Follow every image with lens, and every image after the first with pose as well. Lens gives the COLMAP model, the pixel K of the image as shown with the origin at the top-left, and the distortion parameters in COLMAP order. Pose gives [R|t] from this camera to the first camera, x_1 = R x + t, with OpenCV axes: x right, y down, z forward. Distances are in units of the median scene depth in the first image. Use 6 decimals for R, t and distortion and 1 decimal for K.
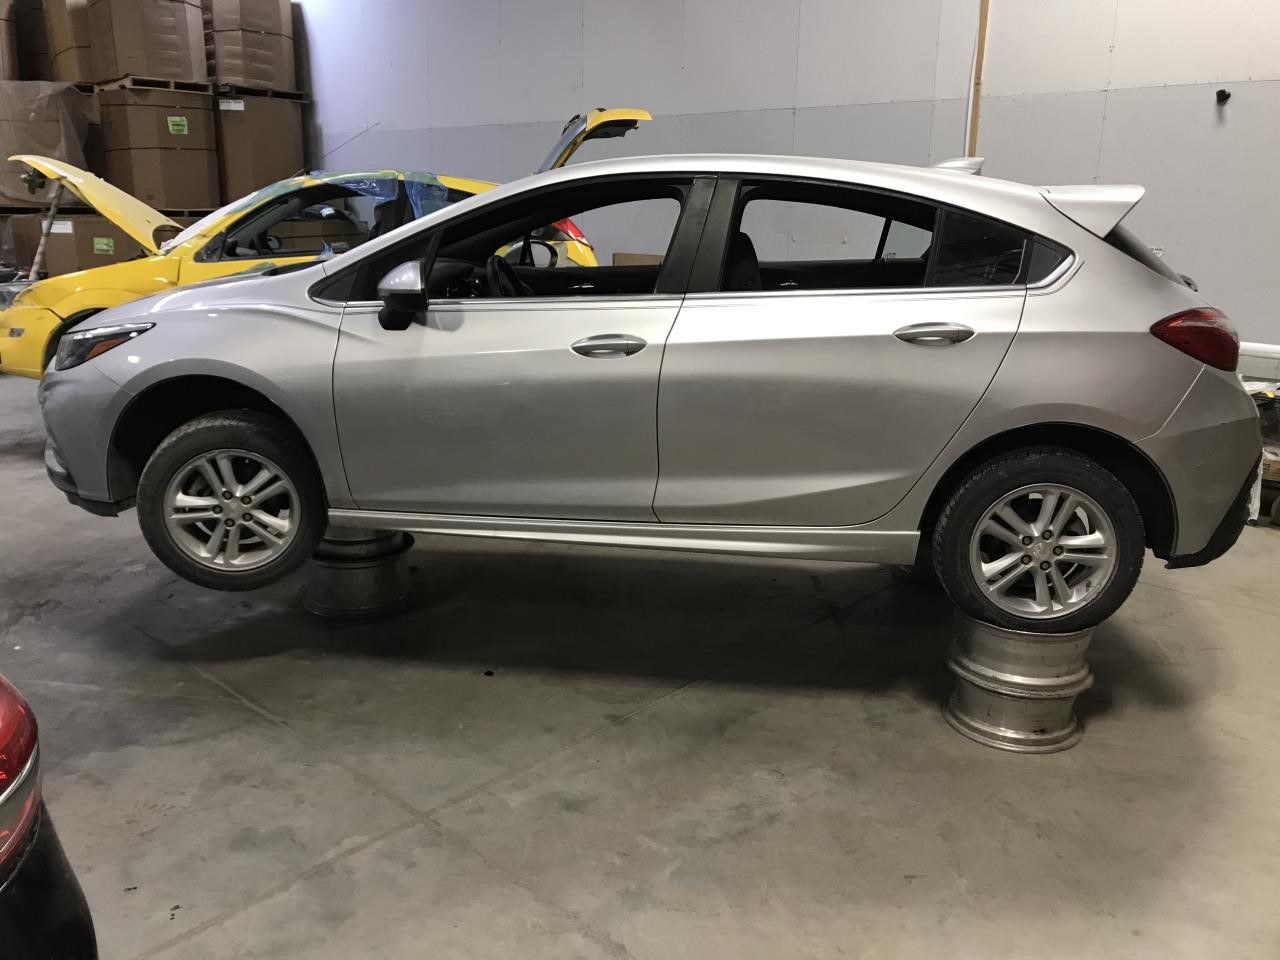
lens RADIAL K [[1005.0, 0, 635.1], [0, 1005.0, 474.8], [0, 0, 1]] dist [0.001451, -0.000330]
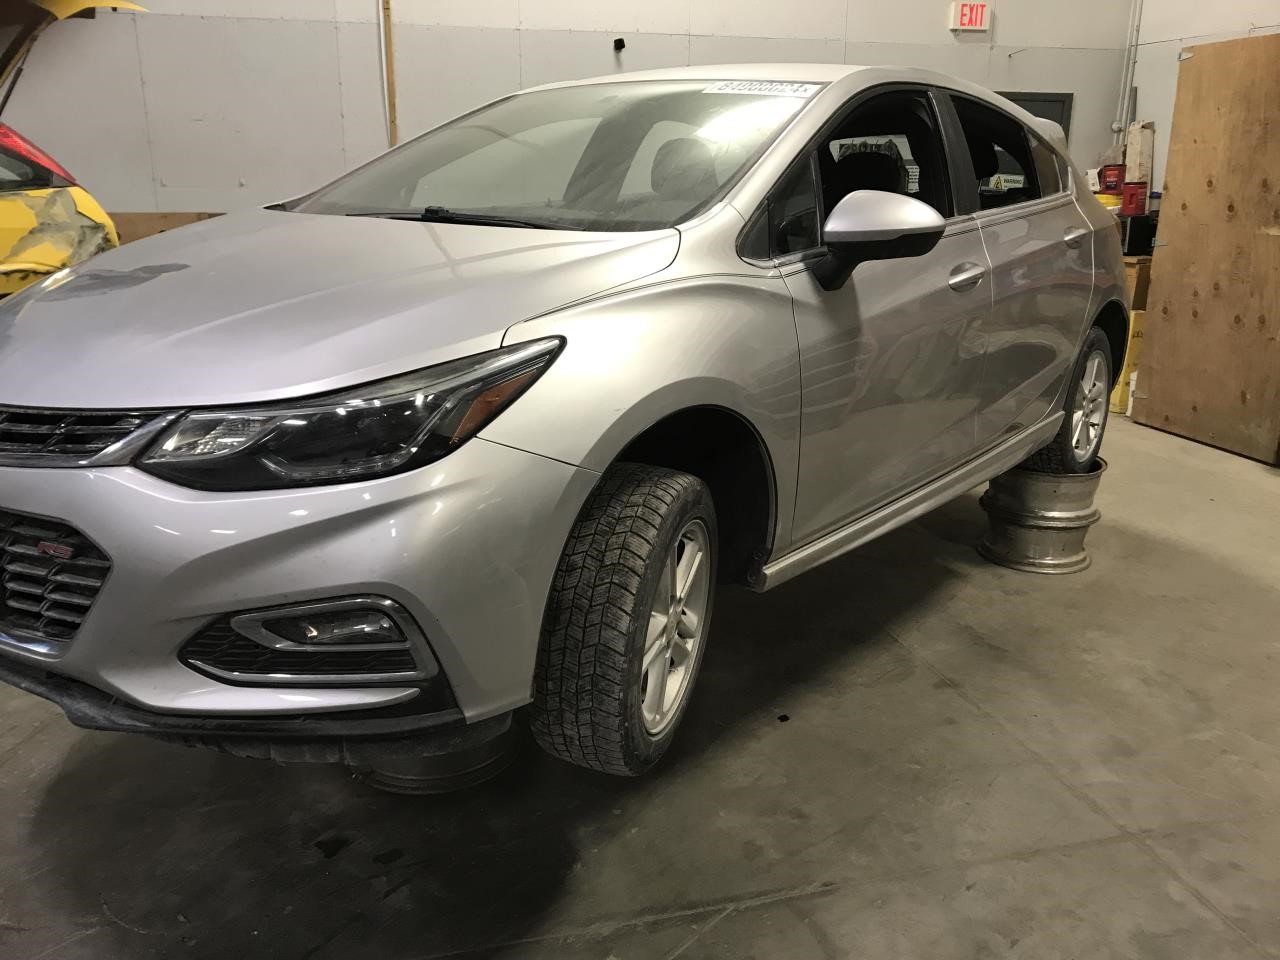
lens RADIAL K [[1005.0, 0, 635.1], [0, 1005.0, 474.8], [0, 0, 1]] dist [0.001451, -0.000330]
pose [[0.568053, -0.254612, 0.782616, -0.982048], [0.215748, 0.963754, 0.156944, -0.173033], [-0.794209, 0.079695, 0.602396, 0.744737]]
